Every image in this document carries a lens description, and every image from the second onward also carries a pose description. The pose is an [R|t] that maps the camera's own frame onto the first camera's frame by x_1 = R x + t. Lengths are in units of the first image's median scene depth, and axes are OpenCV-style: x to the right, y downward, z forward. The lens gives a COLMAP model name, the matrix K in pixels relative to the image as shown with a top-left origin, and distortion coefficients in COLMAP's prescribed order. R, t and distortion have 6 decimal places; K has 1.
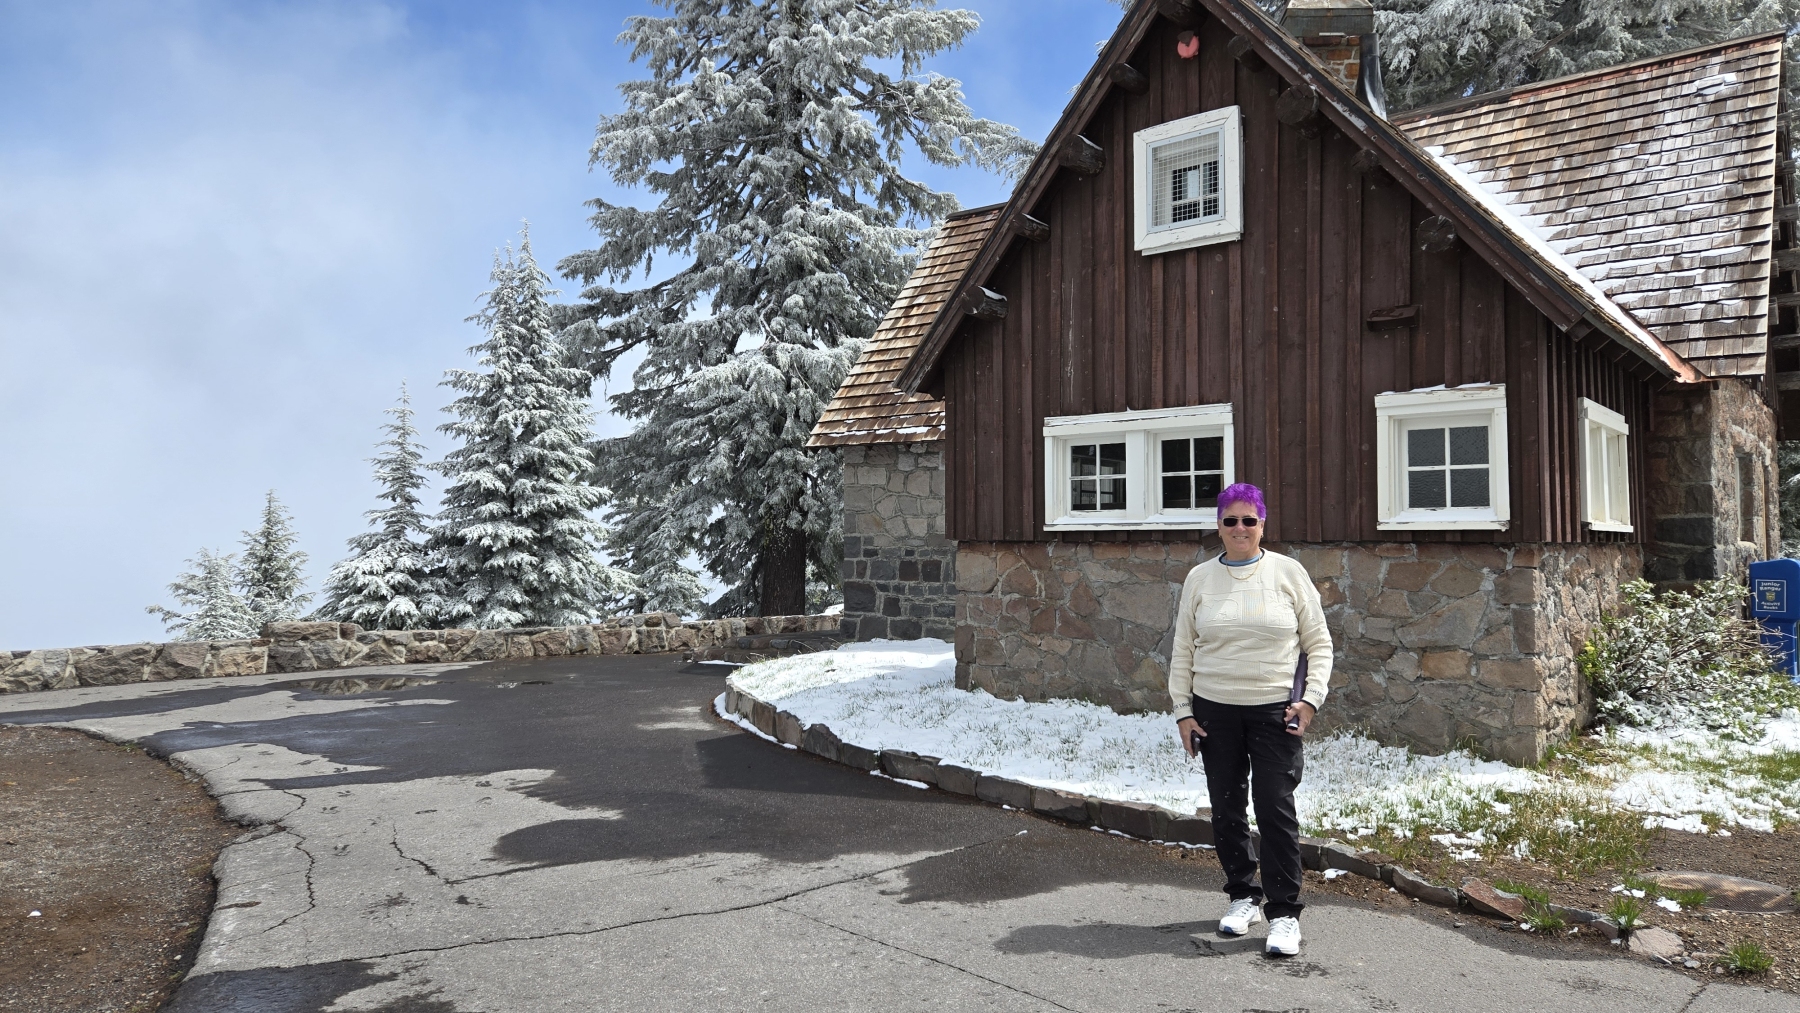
lens RADIAL K [[1175.2, 0, 905.4], [0, 1175.2, 502.4], [0, 0, 1]] dist [0.040324, -0.014060]
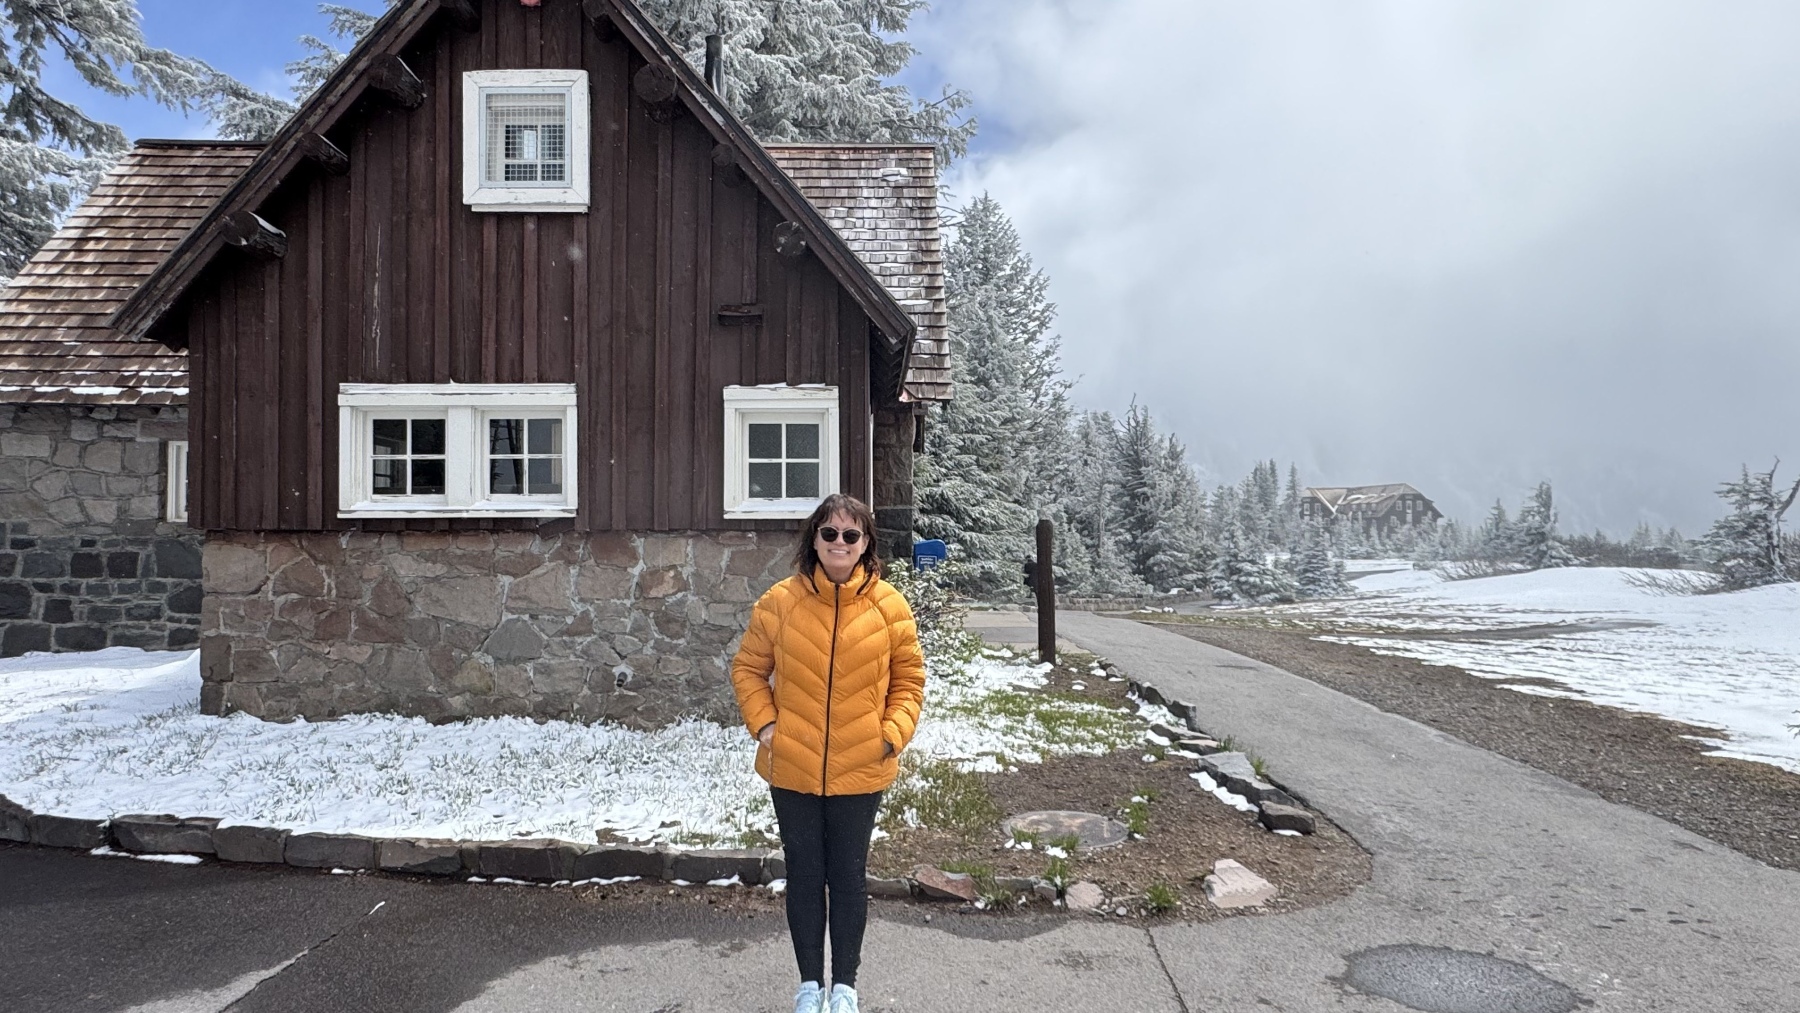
lens RADIAL K [[1038.3, 0, 900.3], [0, 1038.3, 512.1], [0, 0, 1]] dist [-0.006327, 0.002743]
pose [[0.762158, 0.007607, 0.647347, -0.058822], [-0.020593, 0.999710, 0.012497, 0.002667], [-0.647064, -0.022855, 0.762093, 0.183527]]
